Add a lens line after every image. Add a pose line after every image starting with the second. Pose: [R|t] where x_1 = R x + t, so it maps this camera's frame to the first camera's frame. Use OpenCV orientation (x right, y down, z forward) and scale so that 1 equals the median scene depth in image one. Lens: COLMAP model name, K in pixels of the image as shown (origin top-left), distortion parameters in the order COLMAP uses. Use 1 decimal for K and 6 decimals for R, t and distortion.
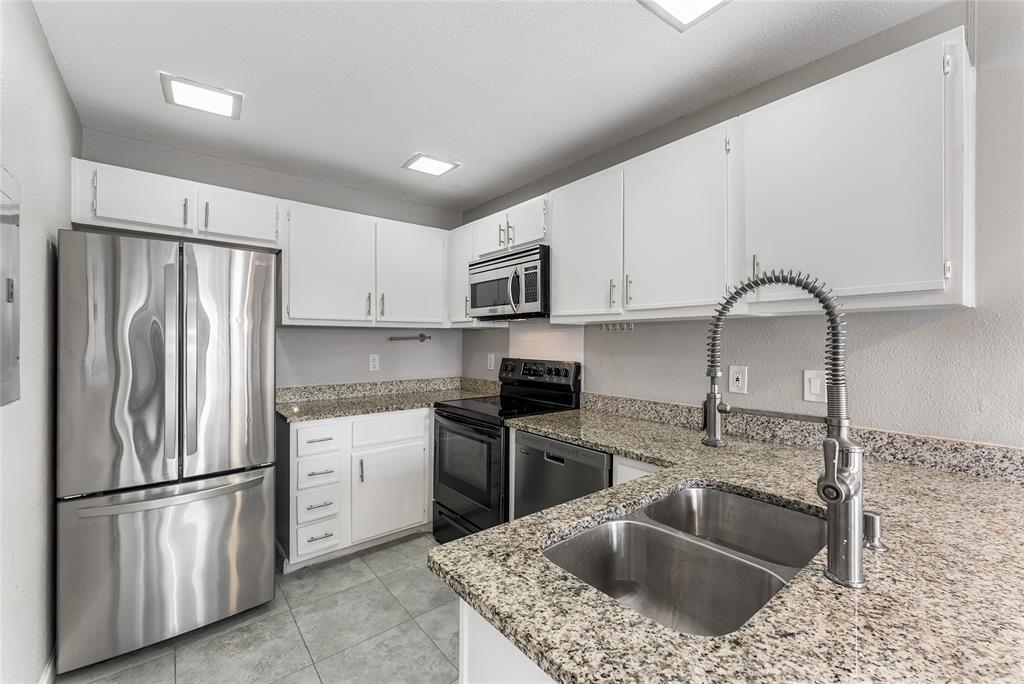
lens RADIAL K [[417.9, 0, 505.0], [0, 417.9, 341.7], [0, 0, 1]] dist [-0.004677, -0.000693]
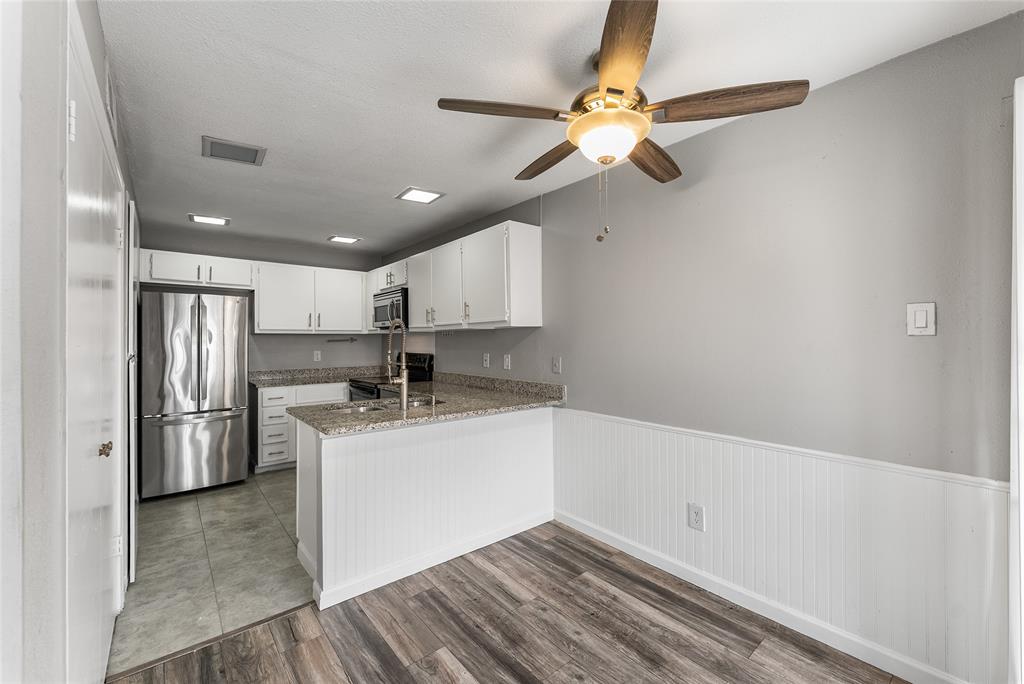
lens RADIAL K [[417.9, 0, 521.3], [0, 417.9, 338.9], [0, 0, 1]] dist [-0.004677, -0.000693]
pose [[0.999327, -0.006226, 0.036144, 0.533788], [0.006569, 0.999934, -0.009393, 0.007209], [-0.036083, 0.009625, 0.999302, -0.805733]]
